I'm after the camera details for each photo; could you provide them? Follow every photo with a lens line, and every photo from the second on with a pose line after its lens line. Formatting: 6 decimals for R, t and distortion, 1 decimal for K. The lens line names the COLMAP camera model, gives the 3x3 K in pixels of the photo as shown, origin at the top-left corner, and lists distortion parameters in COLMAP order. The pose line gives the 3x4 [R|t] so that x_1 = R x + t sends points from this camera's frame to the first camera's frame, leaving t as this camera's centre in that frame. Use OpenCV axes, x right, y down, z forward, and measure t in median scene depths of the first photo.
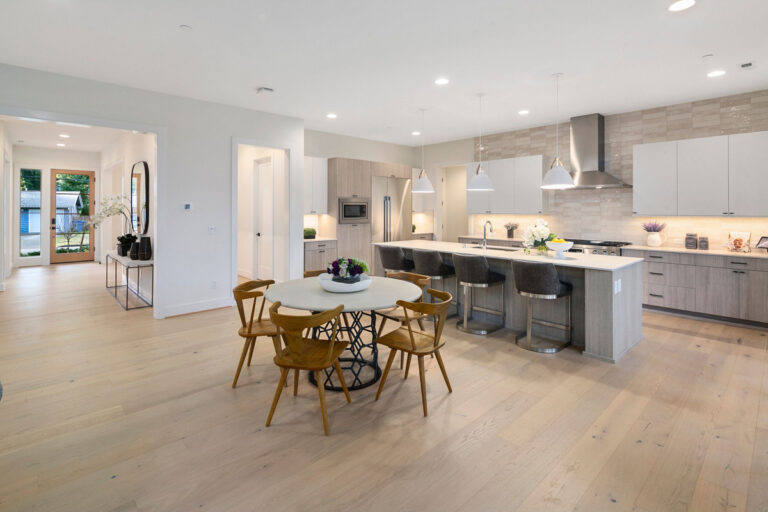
lens RADIAL K [[376.2, 0, 382.3], [0, 376.2, 258.8], [0, 0, 1]] dist [0.000692, 0.000147]
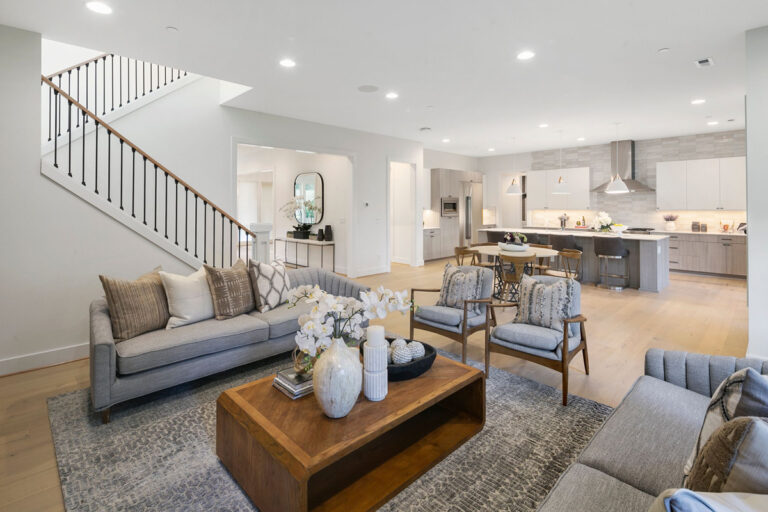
lens RADIAL K [[377.2, 0, 384.0], [0, 377.2, 256.0], [0, 0, 1]] dist [0.000548, 0.000059]
pose [[0.999735, -0.004857, 0.022506, -0.449690], [0.004837, 0.999988, 0.000967, 0.061173], [-0.022510, -0.000858, 0.999746, -0.470938]]
